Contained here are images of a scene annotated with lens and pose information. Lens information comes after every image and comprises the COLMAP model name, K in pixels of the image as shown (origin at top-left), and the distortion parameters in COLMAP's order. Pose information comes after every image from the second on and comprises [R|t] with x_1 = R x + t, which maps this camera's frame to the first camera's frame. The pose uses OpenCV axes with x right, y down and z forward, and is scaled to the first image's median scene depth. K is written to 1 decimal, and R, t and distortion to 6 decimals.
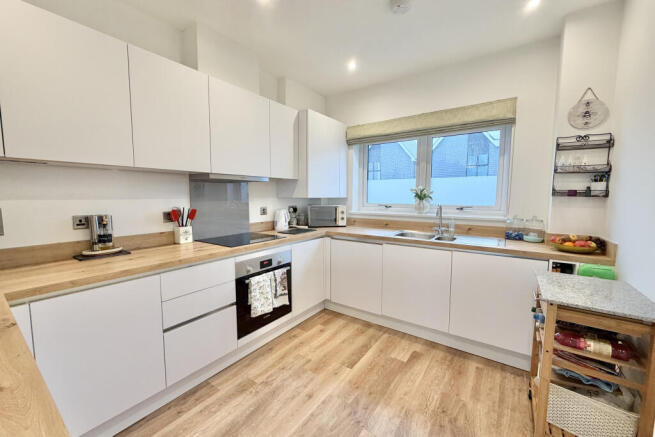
lens RADIAL K [[264.8, 0, 331.8], [0, 264.8, 216.2], [0, 0, 1]] dist [0.014122, 0.000076]
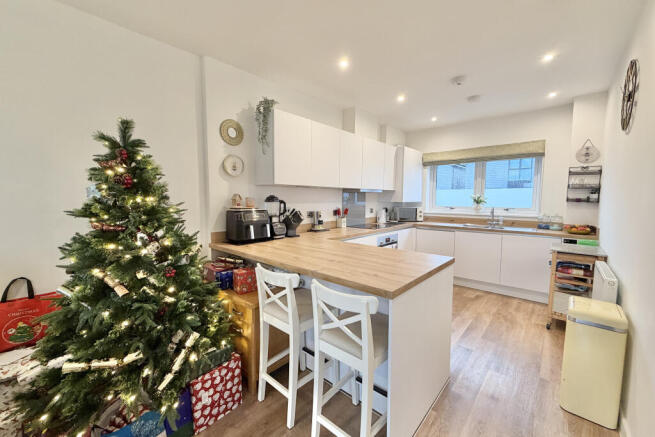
lens RADIAL K [[264.8, 0, 331.8], [0, 264.8, 216.2], [0, 0, 1]] dist [0.014122, 0.000076]
pose [[0.993454, 0.008449, -0.113921, -0.411989], [-0.009595, 0.999909, -0.009513, 0.041066], [0.113831, 0.010544, 0.993444, -0.768748]]
